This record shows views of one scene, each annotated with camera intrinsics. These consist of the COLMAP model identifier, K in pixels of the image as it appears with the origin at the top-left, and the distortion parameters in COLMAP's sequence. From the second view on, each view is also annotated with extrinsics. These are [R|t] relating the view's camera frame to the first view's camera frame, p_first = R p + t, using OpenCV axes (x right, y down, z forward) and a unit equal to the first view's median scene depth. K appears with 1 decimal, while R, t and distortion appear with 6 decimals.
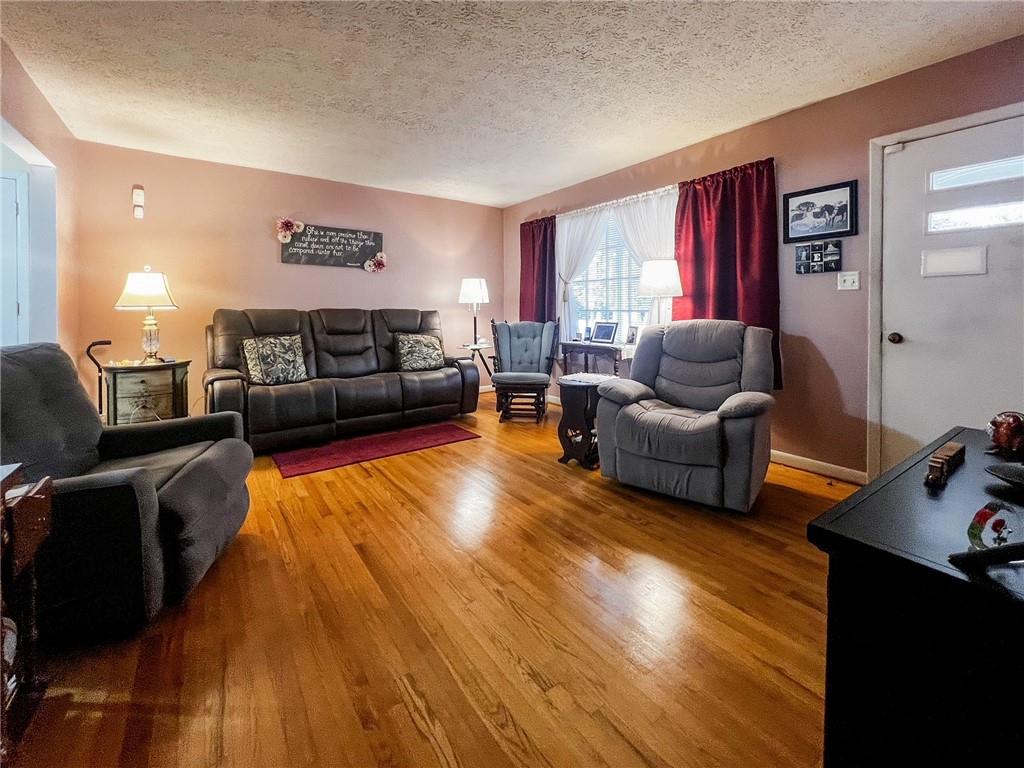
lens RADIAL K [[440.4, 0, 512.9], [0, 440.4, 312.5], [0, 0, 1]] dist [-0.000203, 0.000123]
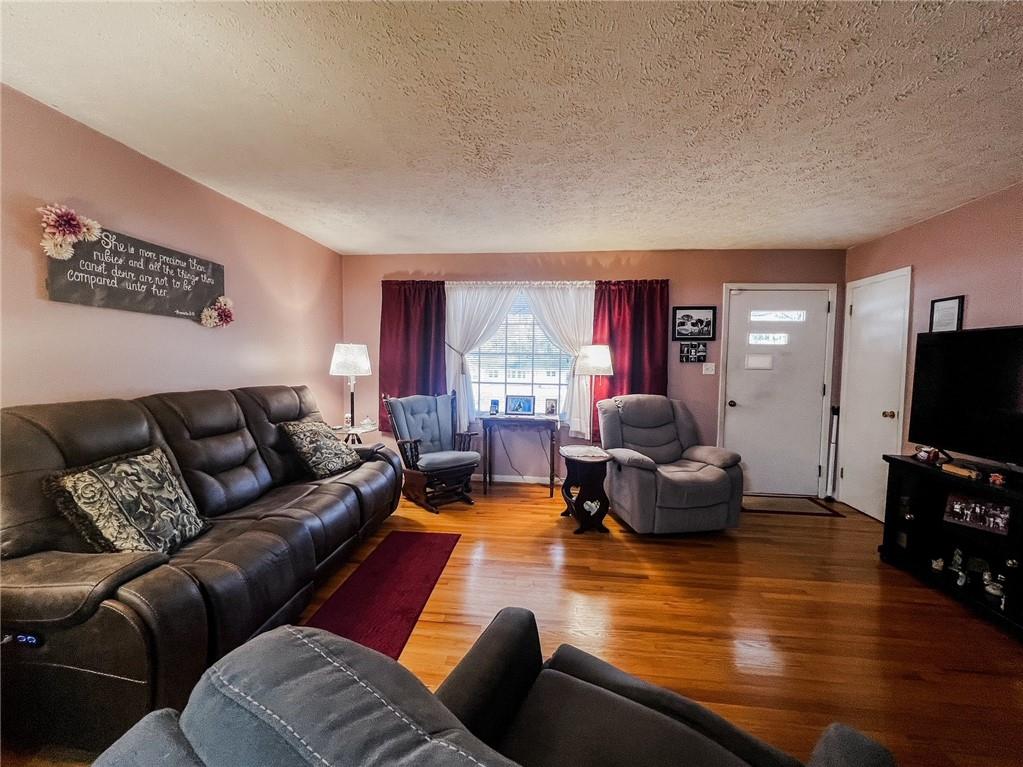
lens RADIAL K [[416.6, 0, 511.5], [0, 416.6, 383.5], [0, 0, 1]] dist [-0.000501, 0.000059]
pose [[0.662152, -0.026311, 0.748907, -0.533197], [-0.009497, 0.999009, 0.043495, -0.047778], [-0.749309, -0.035913, 0.661246, 0.332594]]
